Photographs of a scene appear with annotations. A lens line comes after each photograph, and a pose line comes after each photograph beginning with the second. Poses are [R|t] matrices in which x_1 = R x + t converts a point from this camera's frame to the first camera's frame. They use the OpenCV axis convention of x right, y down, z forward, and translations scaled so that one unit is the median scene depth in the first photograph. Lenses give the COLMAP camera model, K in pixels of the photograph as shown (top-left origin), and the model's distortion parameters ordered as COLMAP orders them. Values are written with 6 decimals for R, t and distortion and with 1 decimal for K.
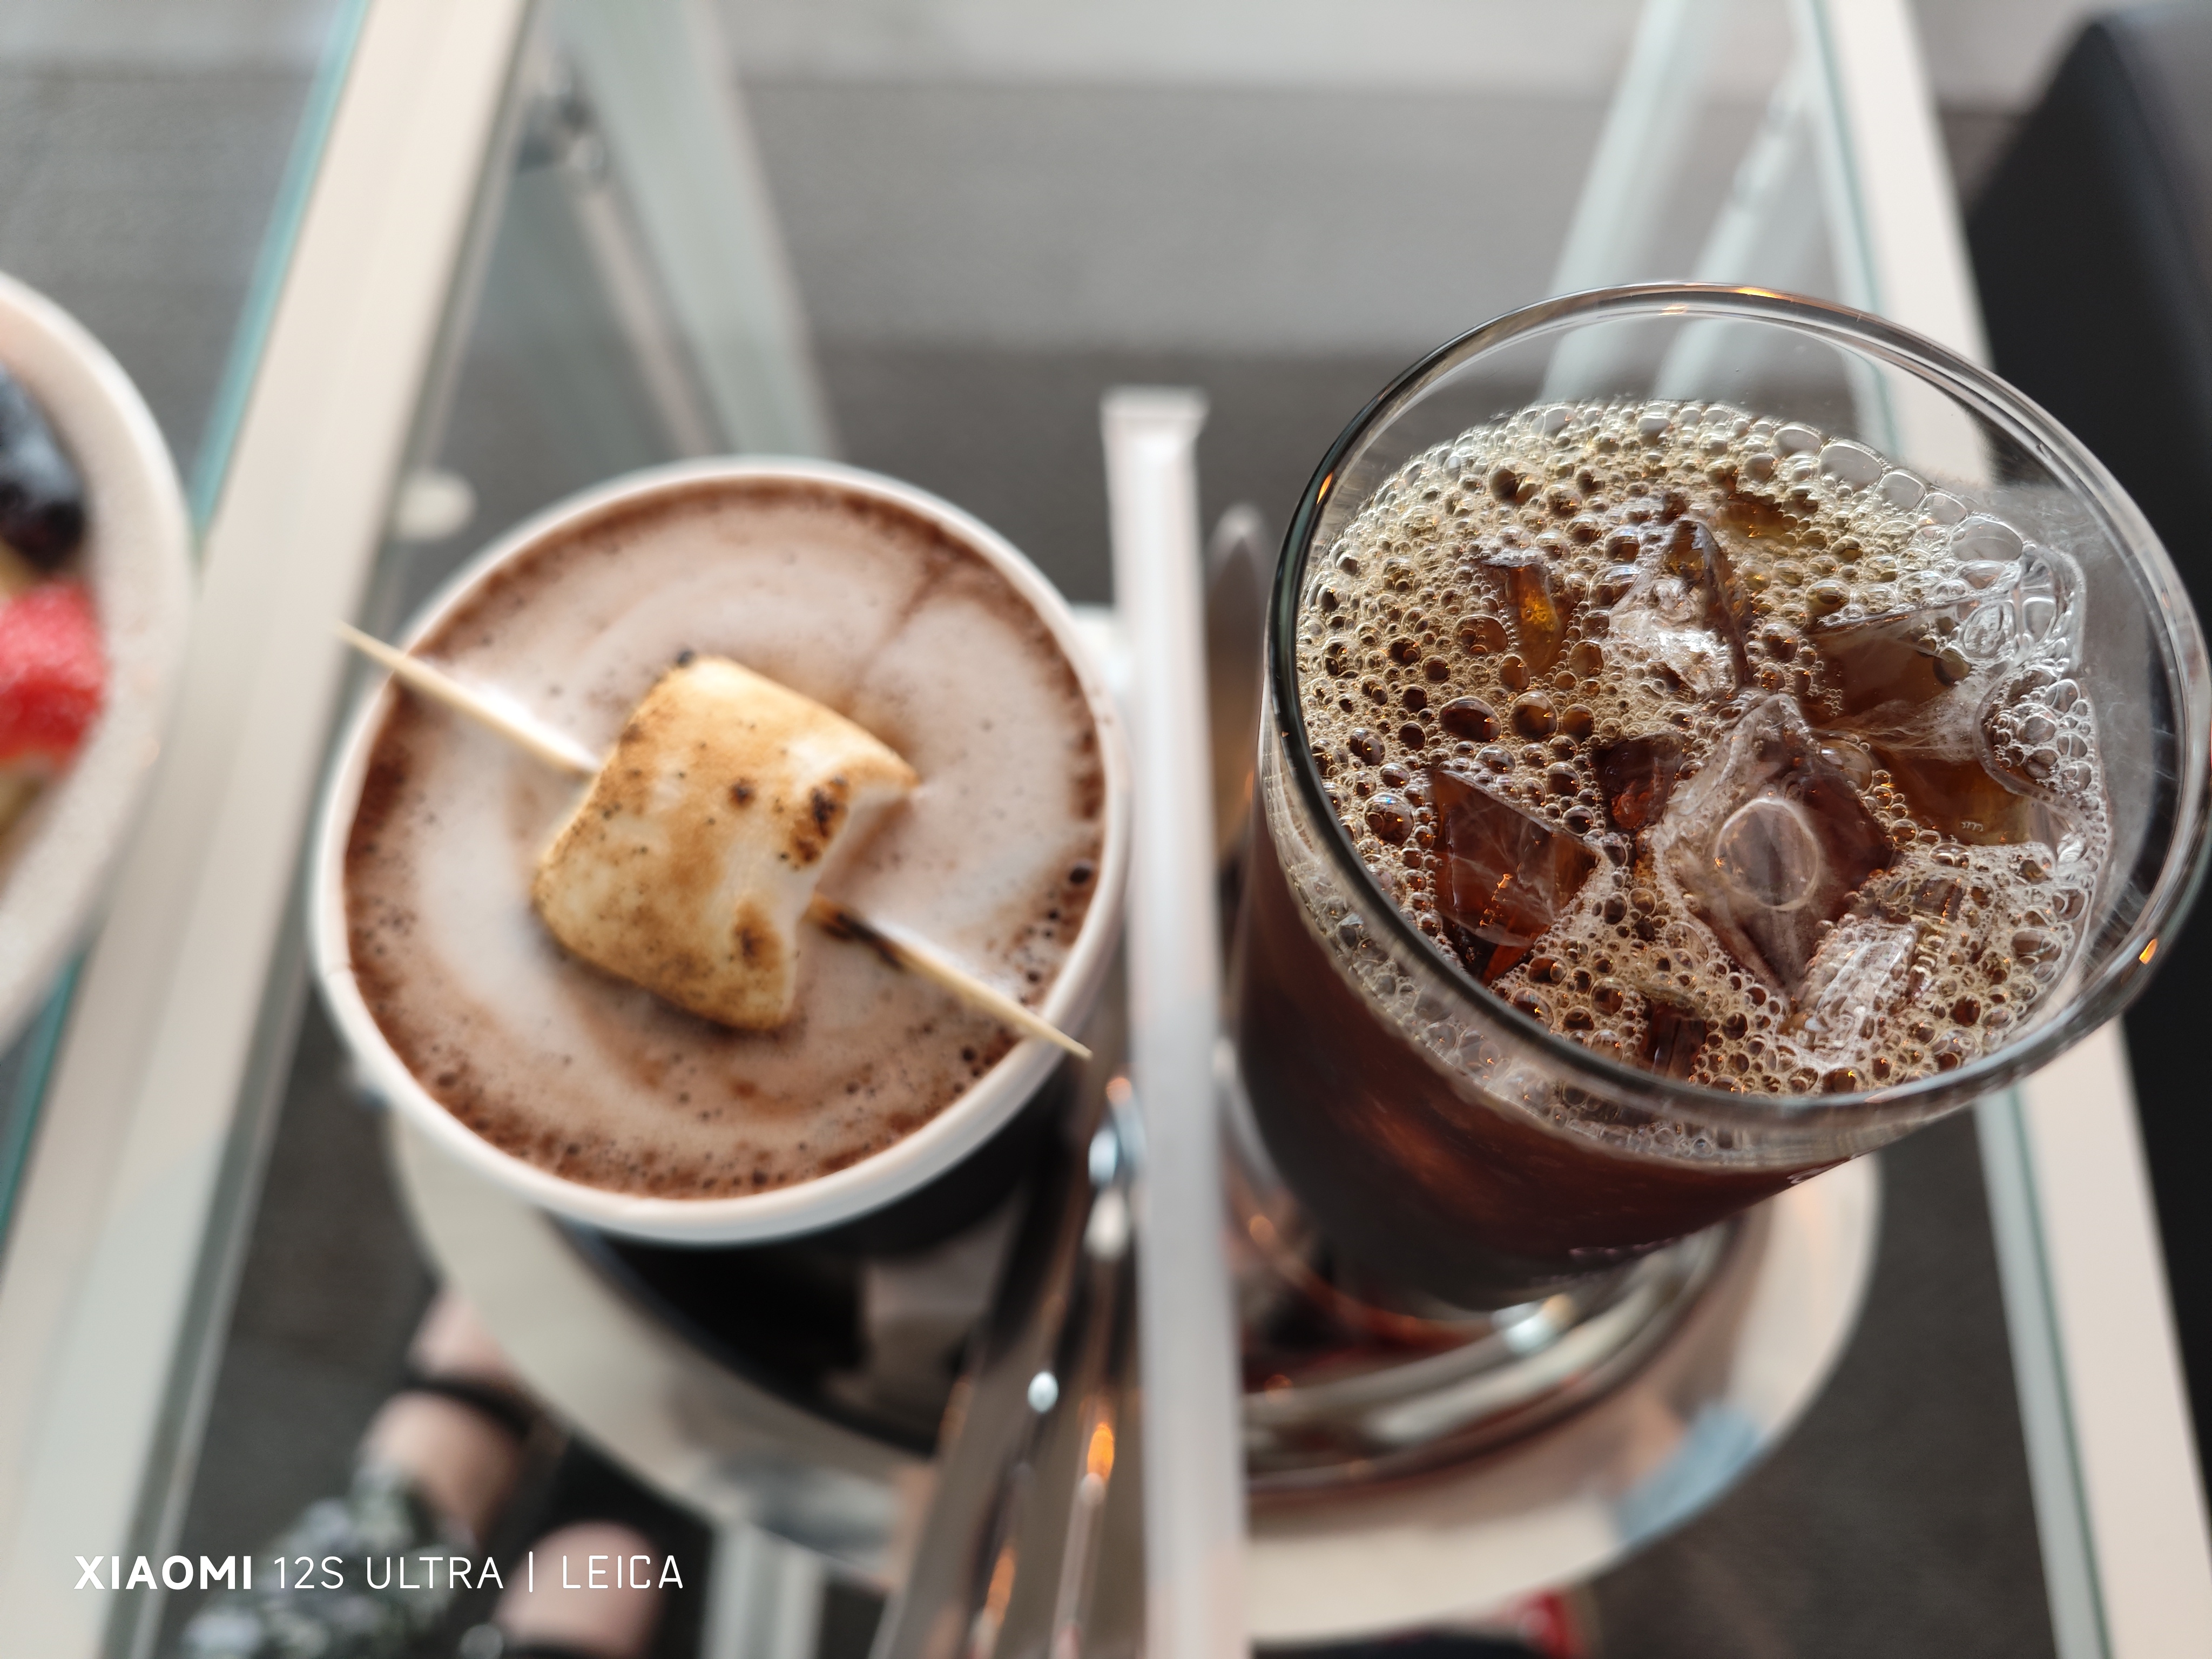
lens RADIAL K [[1651.7, 0, 1101.7], [0, 1651.7, 834.6], [0, 0, 1]] dist [-0.063696, 0.004429]
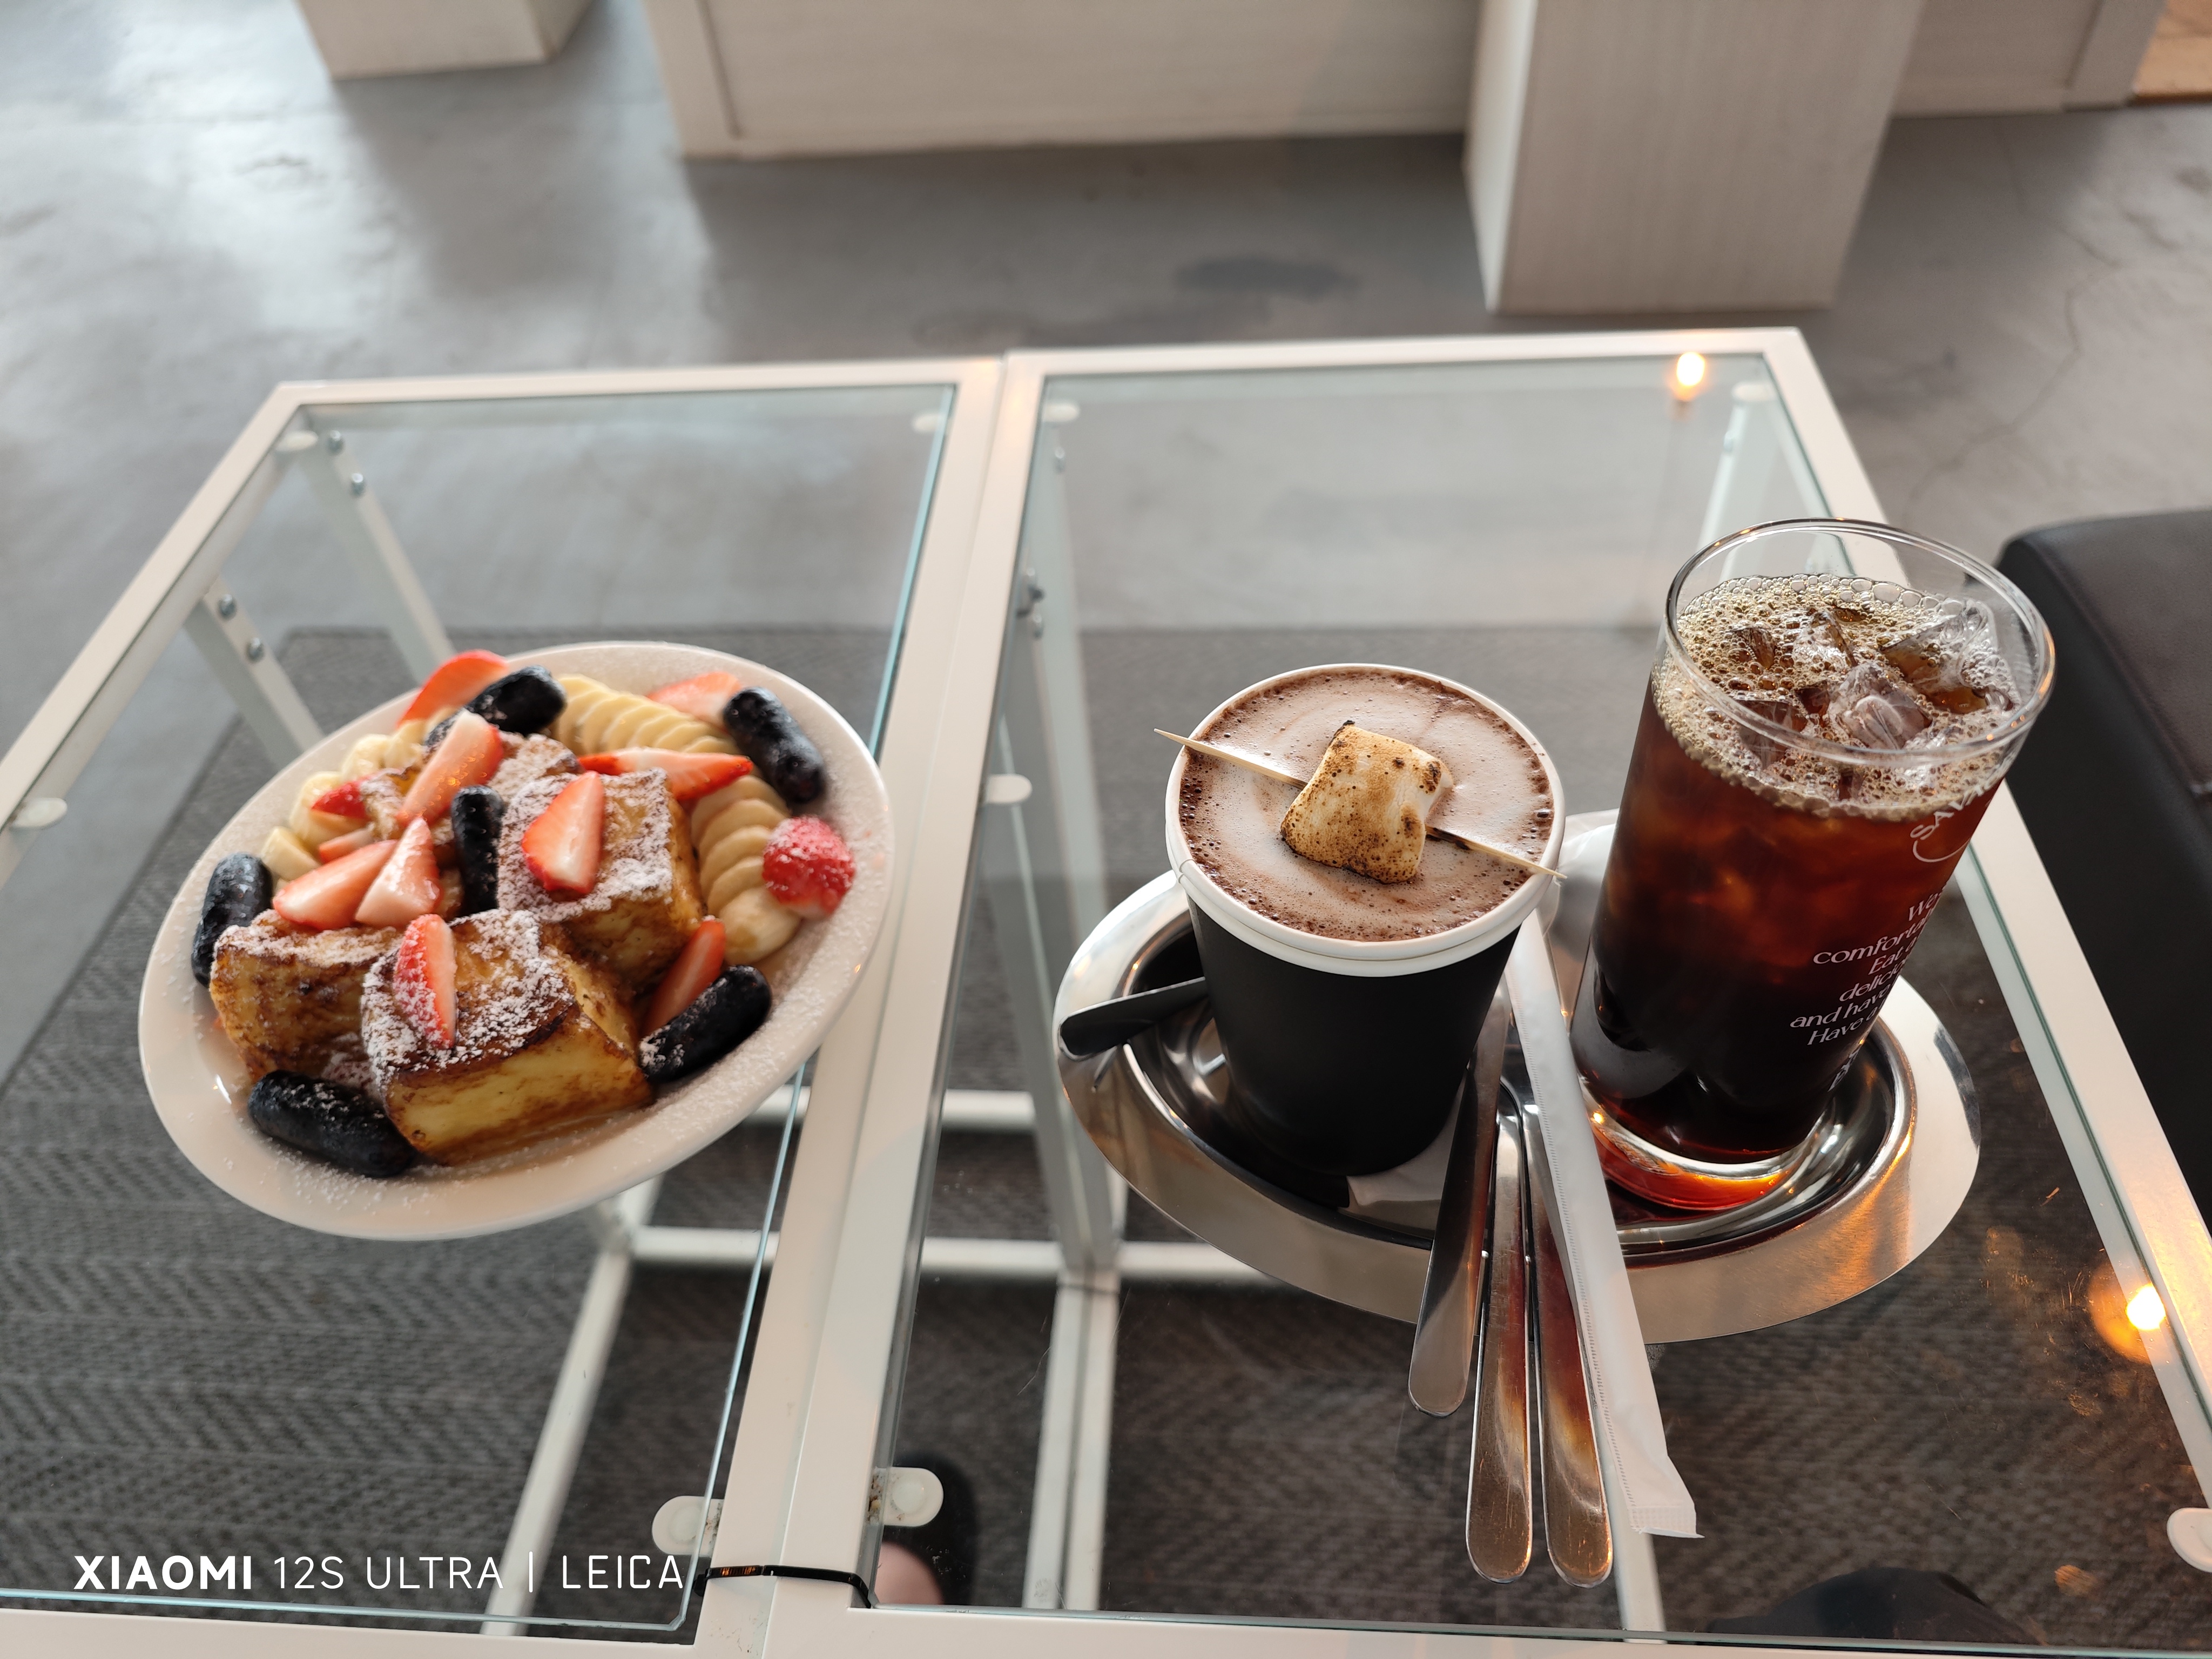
lens RADIAL K [[1532.9, 0, 1097.4], [0, 1532.9, 803.3], [0, 0, 1]] dist [-0.012723, 0.000756]
pose [[0.998877, -0.019844, -0.043026, -0.523338], [0.003614, 0.937336, -0.348408, 0.726650], [0.047244, 0.347861, 0.936355, -0.909230]]
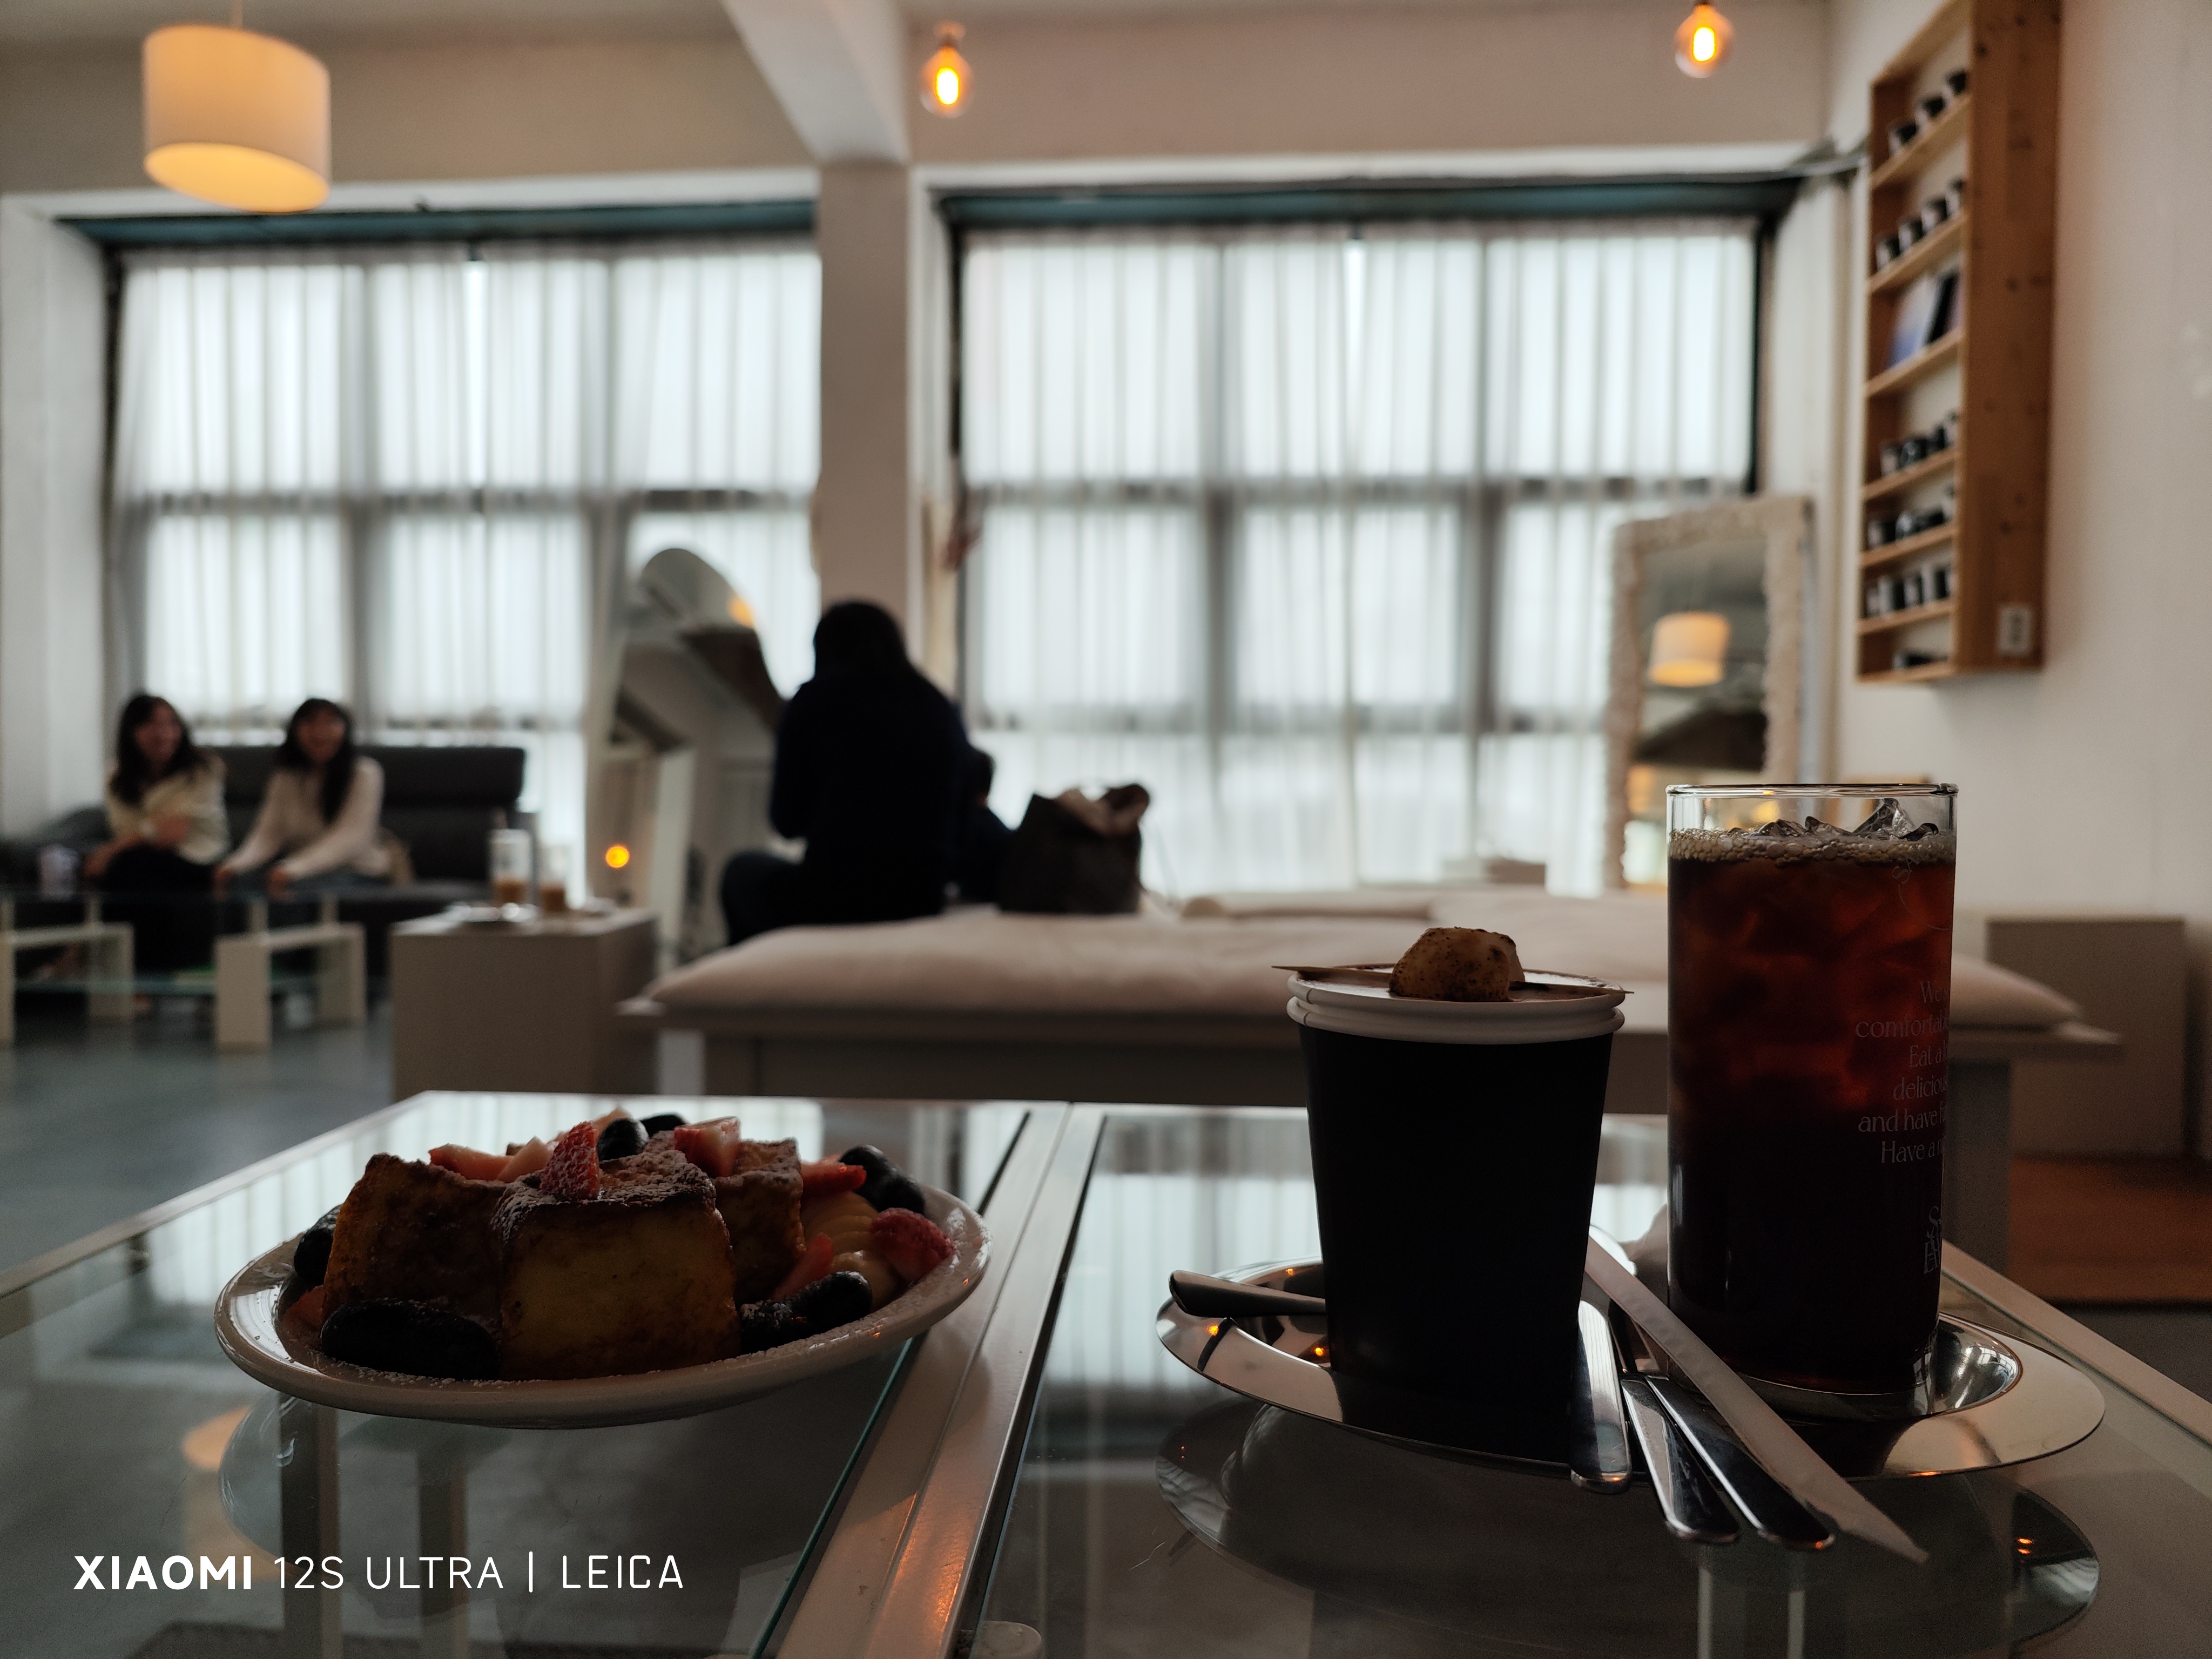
lens RADIAL K [[1532.2, 0, 1095.2], [0, 1532.2, 839.3], [0, 0, 1]] dist [-0.015194, 0.005856]
pose [[0.999185, 0.034478, -0.020992, -0.794080], [-0.033576, 0.421249, -0.906323, 2.193152], [-0.022405, 0.906289, 0.422064, -0.192742]]
